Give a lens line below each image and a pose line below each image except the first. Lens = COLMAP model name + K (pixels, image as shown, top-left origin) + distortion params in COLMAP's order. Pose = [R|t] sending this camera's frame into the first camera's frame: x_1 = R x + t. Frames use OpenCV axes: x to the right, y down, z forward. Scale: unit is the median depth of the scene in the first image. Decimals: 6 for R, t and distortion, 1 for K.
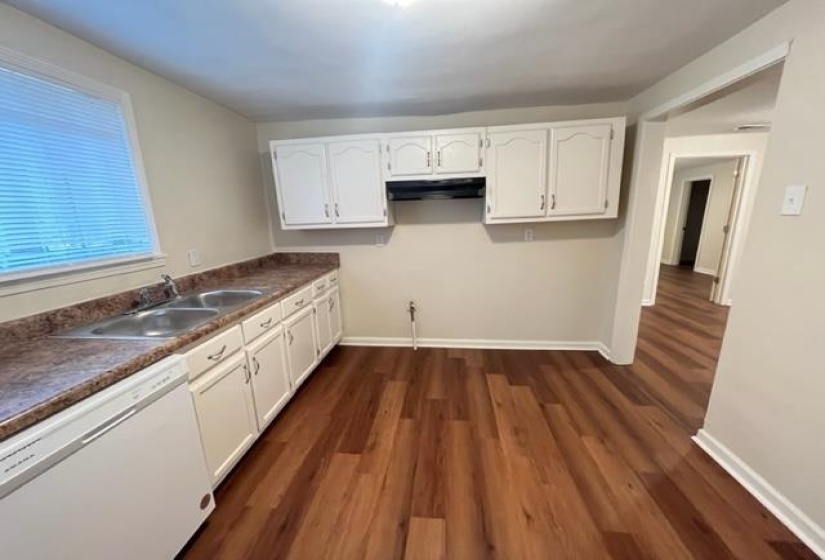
lens RADIAL K [[327.3, 0, 421.2], [0, 327.3, 284.4], [0, 0, 1]] dist [-0.009041, -0.000856]
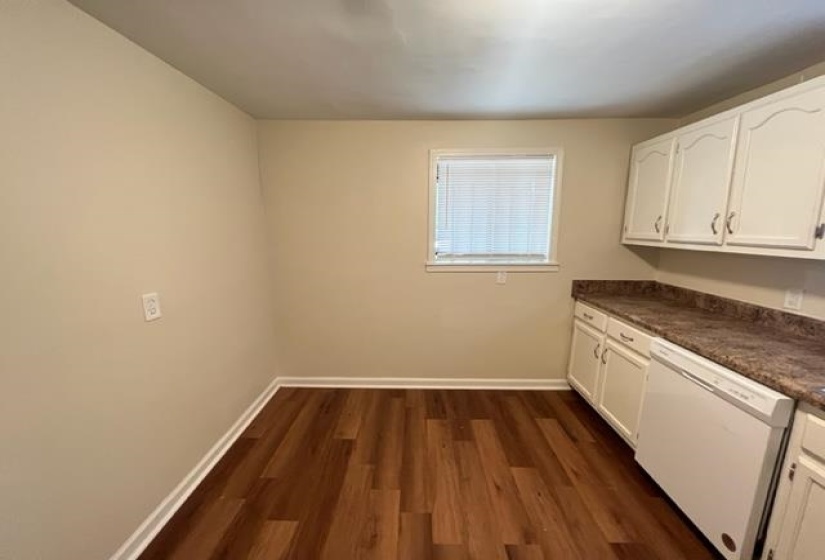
lens RADIAL K [[327.3, 0, 419.5], [0, 327.3, 290.7], [0, 0, 1]] dist [-0.009041, -0.000856]
pose [[-0.995394, 0.040869, -0.086726, 0.146116], [0.002593, 0.915738, 0.401768, -0.199072], [0.095838, 0.399692, -0.911626, 0.782744]]
